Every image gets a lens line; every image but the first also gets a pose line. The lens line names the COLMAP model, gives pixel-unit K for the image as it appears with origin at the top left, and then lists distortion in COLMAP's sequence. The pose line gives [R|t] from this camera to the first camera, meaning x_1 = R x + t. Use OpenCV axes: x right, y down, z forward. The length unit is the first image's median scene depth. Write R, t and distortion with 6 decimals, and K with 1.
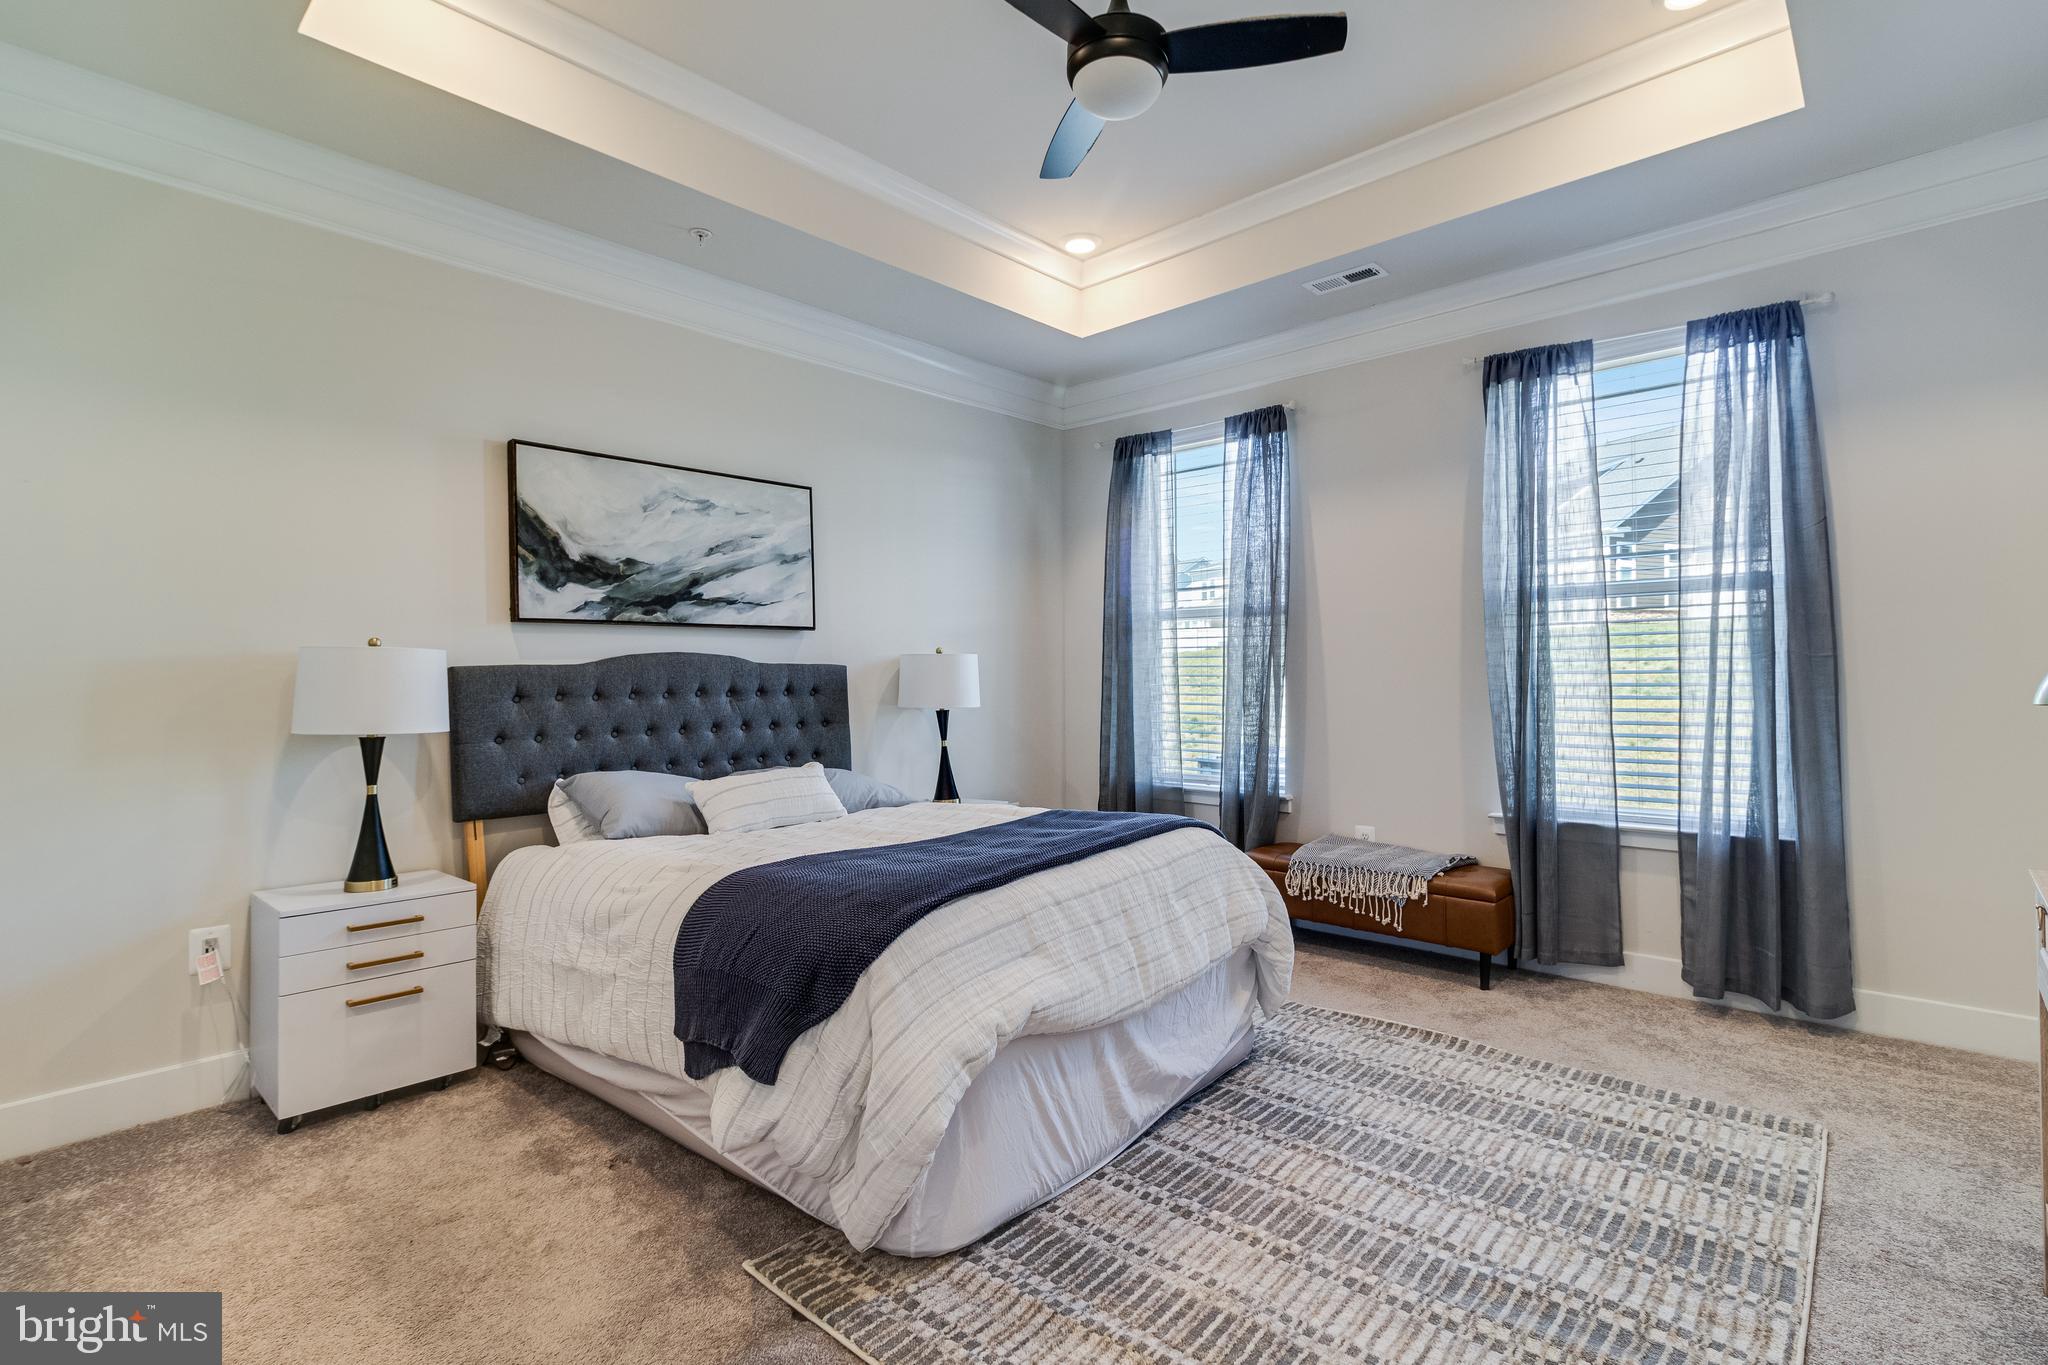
lens RADIAL K [[947.6, 0, 1024.0], [0, 947.6, 682.5], [0, 0, 1]] dist [0.005403, 0.000335]
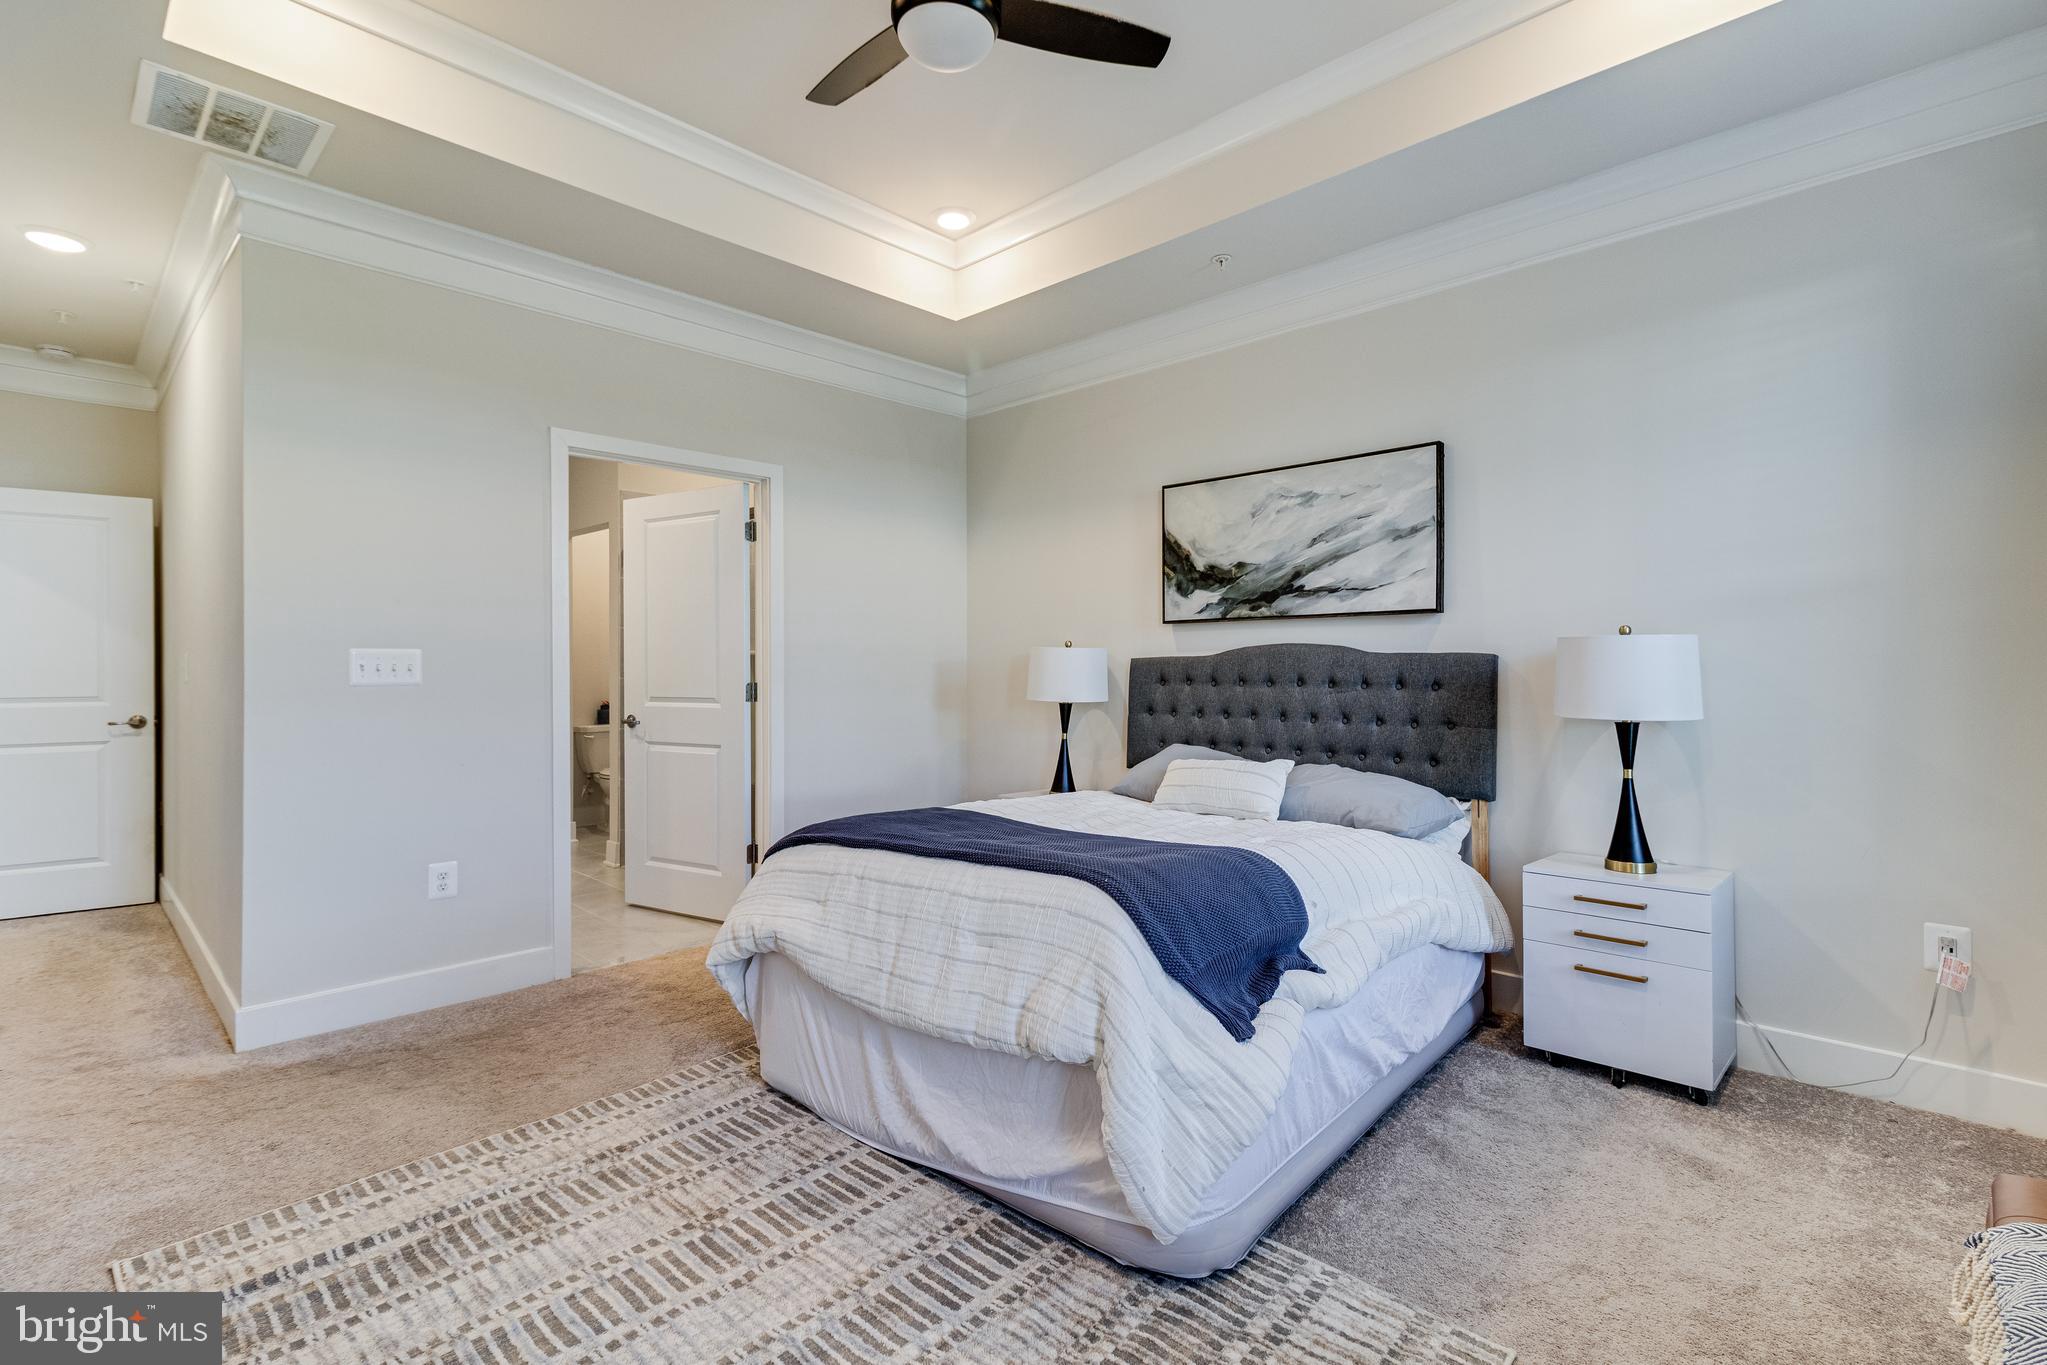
lens RADIAL K [[939.7, 0, 1028.3], [0, 939.7, 656.0], [0, 0, 1]] dist [0.002877, -0.000199]
pose [[-0.007343, -0.002497, -0.999970, 0.708838], [-0.008156, 0.999964, -0.002437, -0.013669], [0.999940, 0.008138, -0.007363, 0.754204]]
